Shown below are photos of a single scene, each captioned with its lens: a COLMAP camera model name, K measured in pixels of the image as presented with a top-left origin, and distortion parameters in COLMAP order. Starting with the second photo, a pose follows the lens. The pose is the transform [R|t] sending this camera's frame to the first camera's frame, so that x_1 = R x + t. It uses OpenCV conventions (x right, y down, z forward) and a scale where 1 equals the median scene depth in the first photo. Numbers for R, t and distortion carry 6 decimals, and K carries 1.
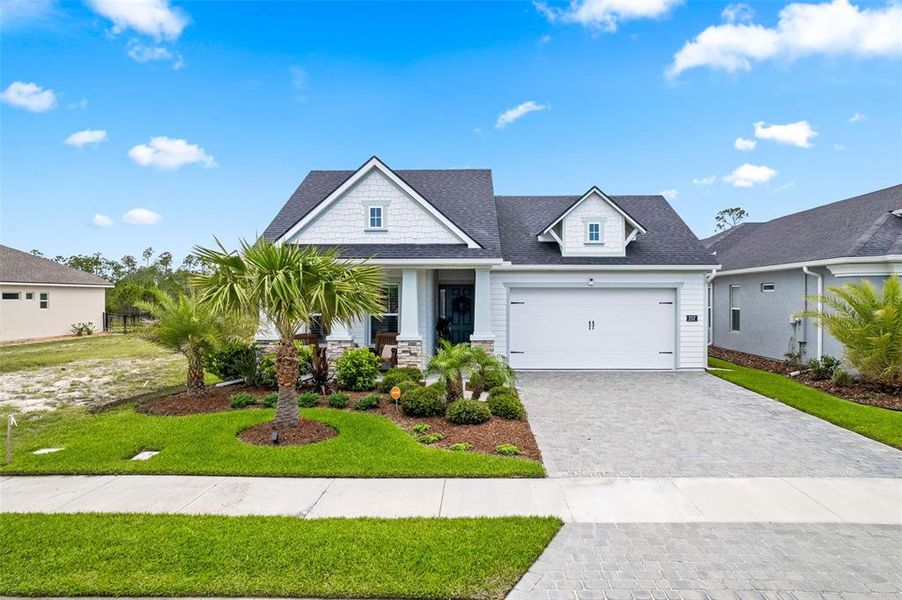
lens RADIAL K [[362.2, 0, 451.0], [0, 362.2, 300.0], [0, 0, 1]] dist [-0.014989, 0.000229]
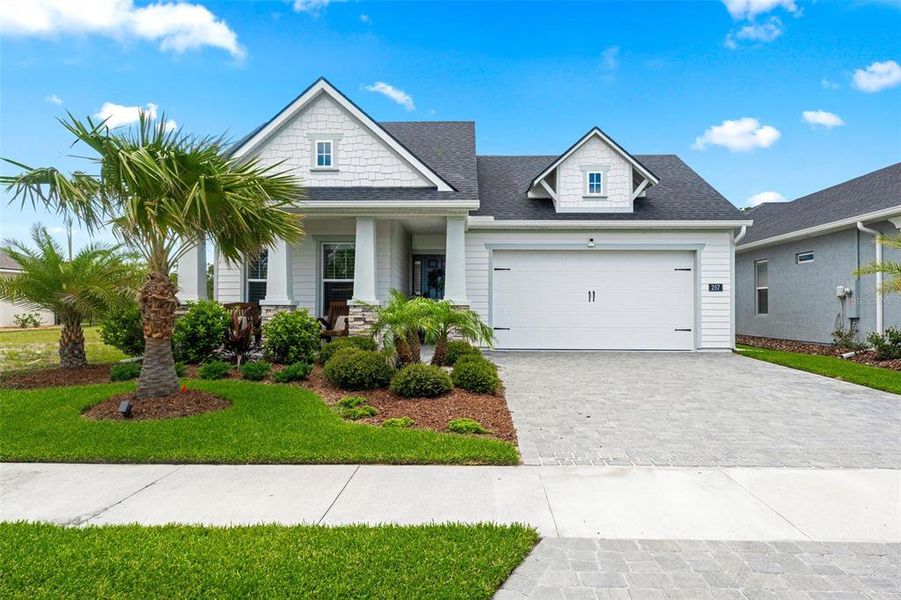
lens RADIAL K [[356.7, 0, 452.4], [0, 356.7, 309.5], [0, 0, 1]] dist [0.001774, -0.000348]
pose [[0.999984, 0.004650, -0.003272, 0.084123], [-0.004701, 0.999866, -0.015696, 0.131992], [0.003198, 0.015711, 0.999871, 0.211711]]
